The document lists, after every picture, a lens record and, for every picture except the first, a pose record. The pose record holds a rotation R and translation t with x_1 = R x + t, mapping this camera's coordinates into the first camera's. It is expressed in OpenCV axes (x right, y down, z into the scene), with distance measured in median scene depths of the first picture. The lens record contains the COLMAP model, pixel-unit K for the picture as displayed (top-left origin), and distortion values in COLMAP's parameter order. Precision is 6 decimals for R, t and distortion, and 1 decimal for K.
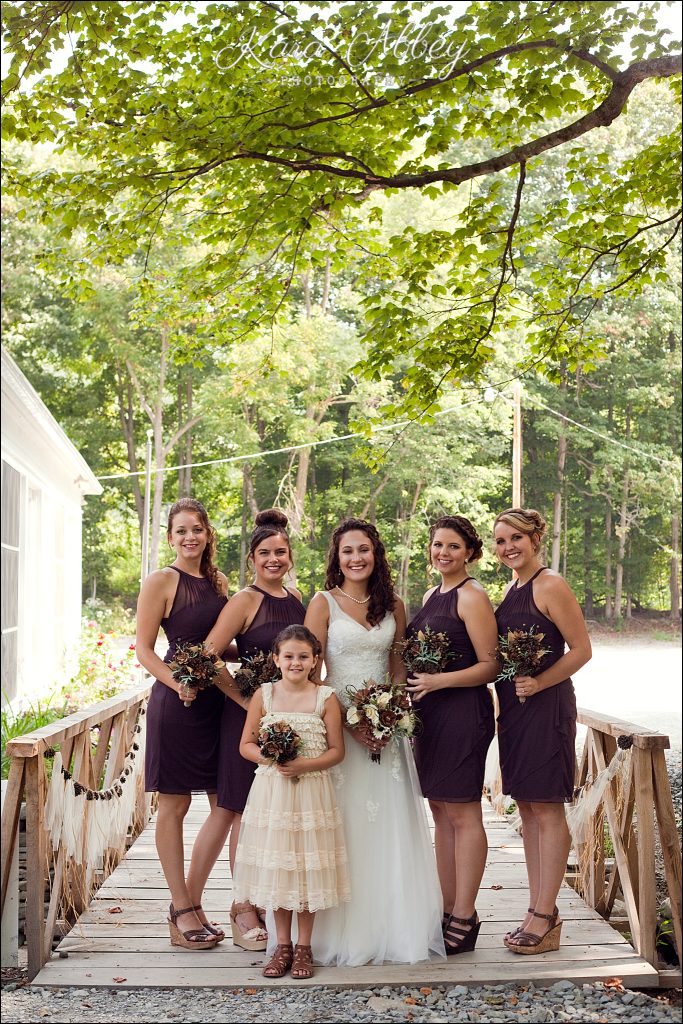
lens RADIAL K [[1563.8, 0, 365.6], [0, 1563.8, 509.9], [0, 0, 1]] dist [-0.052982, -0.201329]
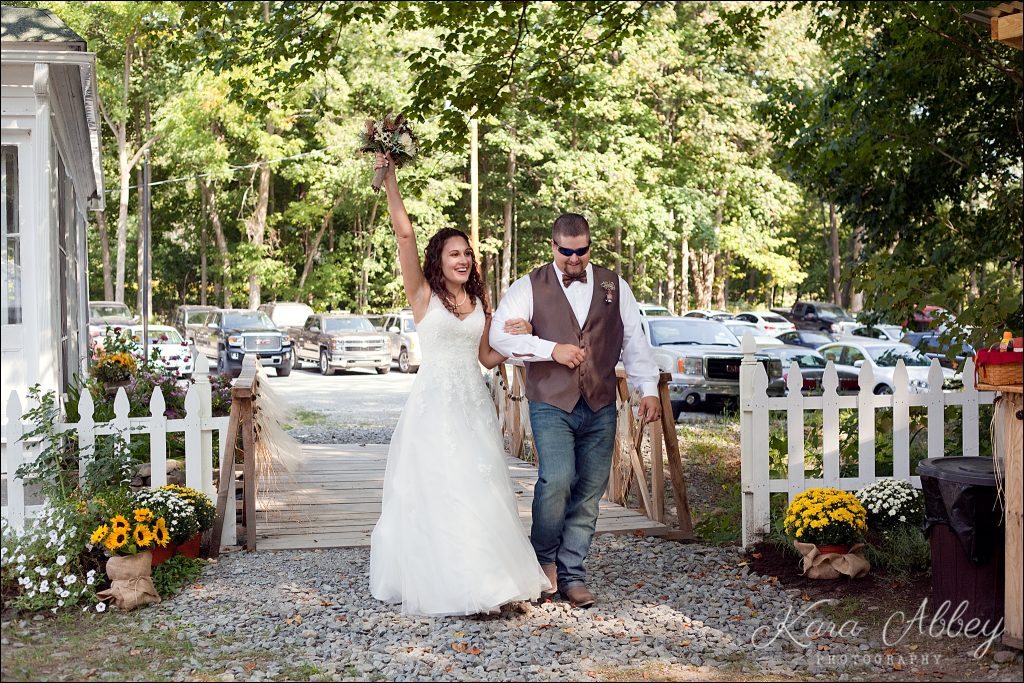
lens RADIAL K [[1563.8, 0, 513.7], [0, 1563.8, 403.6], [0, 0, 1]] dist [-0.052982, -0.201329]
pose [[0.990761, -0.029257, 0.132425, -0.089911], [0.013481, 0.992863, 0.118495, -0.004482], [-0.134947, -0.115614, 0.984085, -0.270061]]
